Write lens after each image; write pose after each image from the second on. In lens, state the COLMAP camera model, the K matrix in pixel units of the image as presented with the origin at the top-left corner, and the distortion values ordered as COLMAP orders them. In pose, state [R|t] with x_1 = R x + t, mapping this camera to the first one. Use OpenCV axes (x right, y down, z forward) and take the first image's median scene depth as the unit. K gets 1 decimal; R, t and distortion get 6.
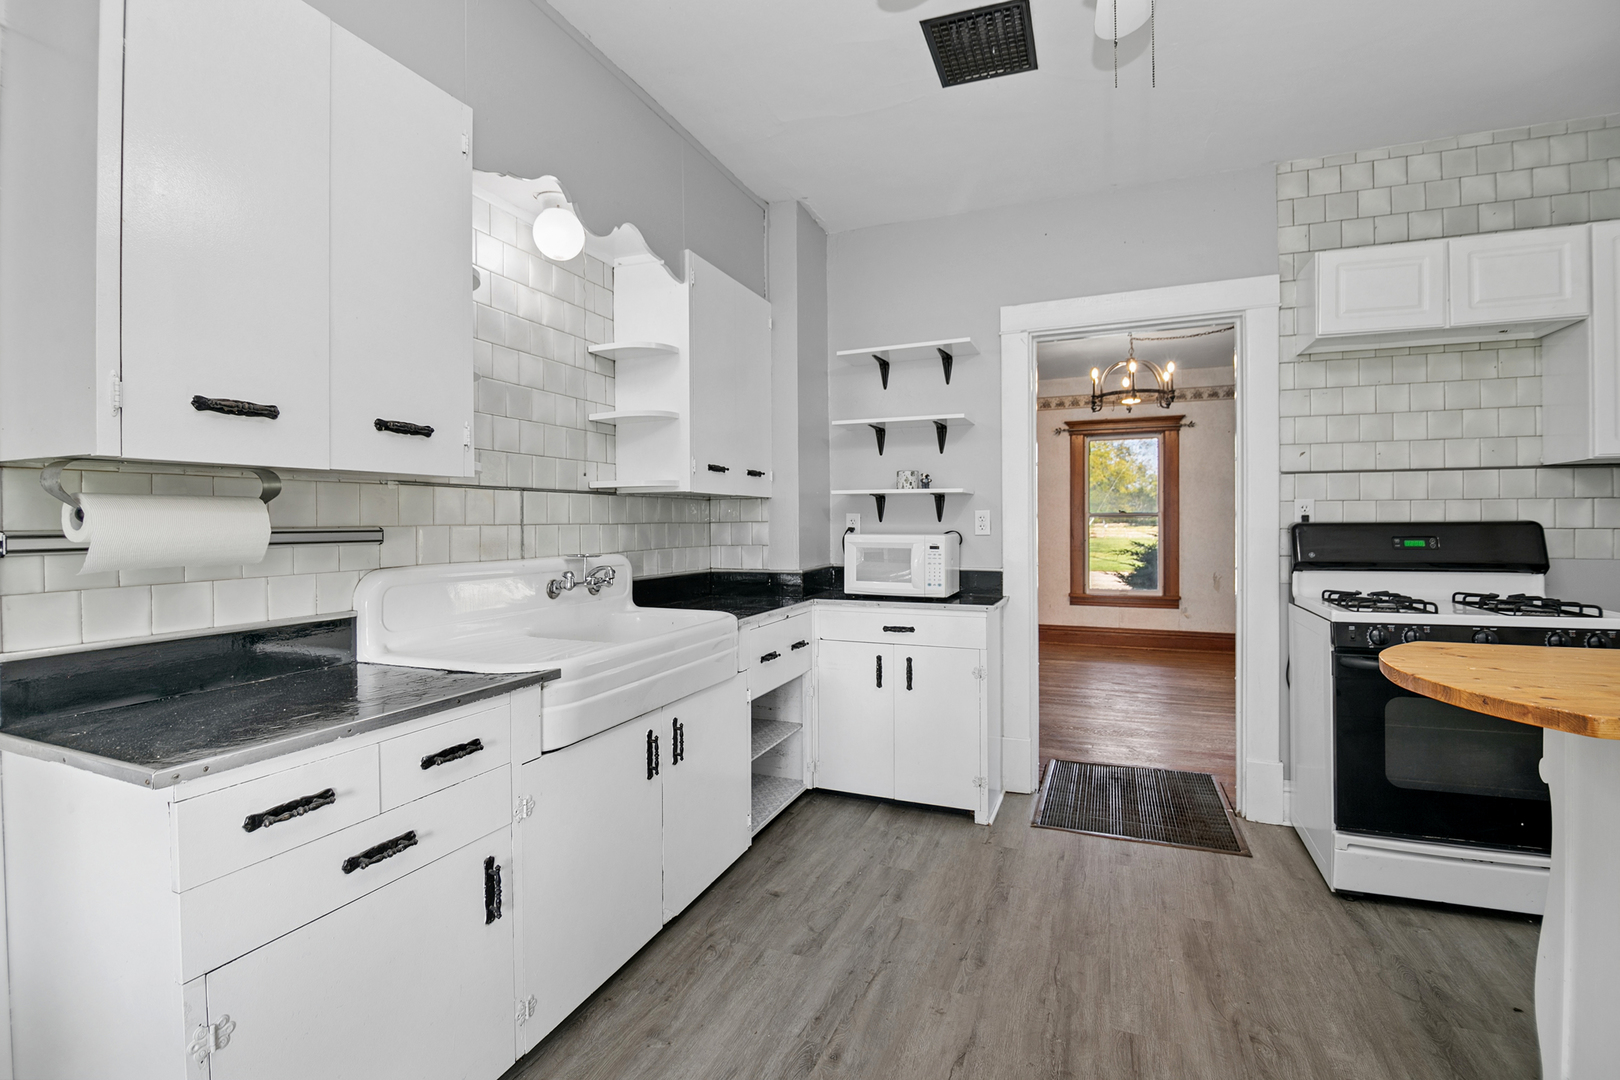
lens RADIAL K [[731.0, 0, 809.8], [0, 731.0, 524.3], [0, 0, 1]] dist [0.000202, -0.010610]
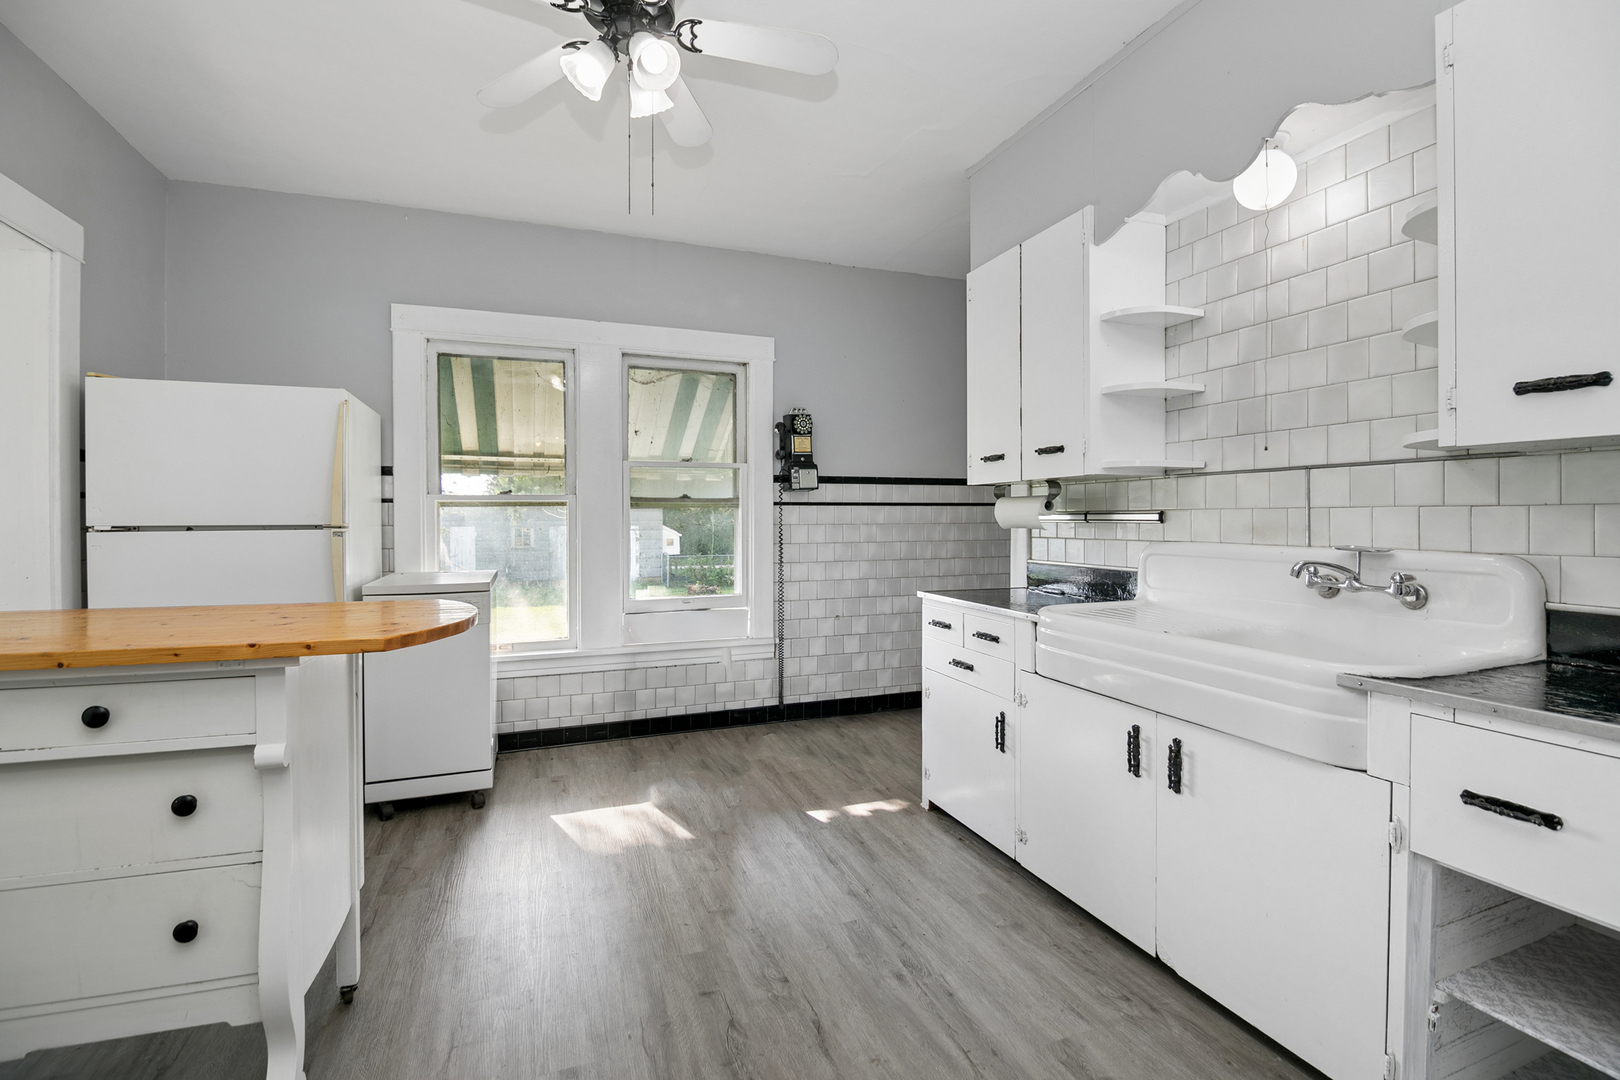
lens RADIAL K [[737.7, 0, 813.4], [0, 737.7, 522.4], [0, 0, 1]] dist [-0.001001, -0.010317]
pose [[-0.725798, 0.012712, -0.687791, 0.585898], [0.003635, 0.999886, 0.014644, 0.002438], [0.687899, 0.008129, -0.725761, 1.112180]]
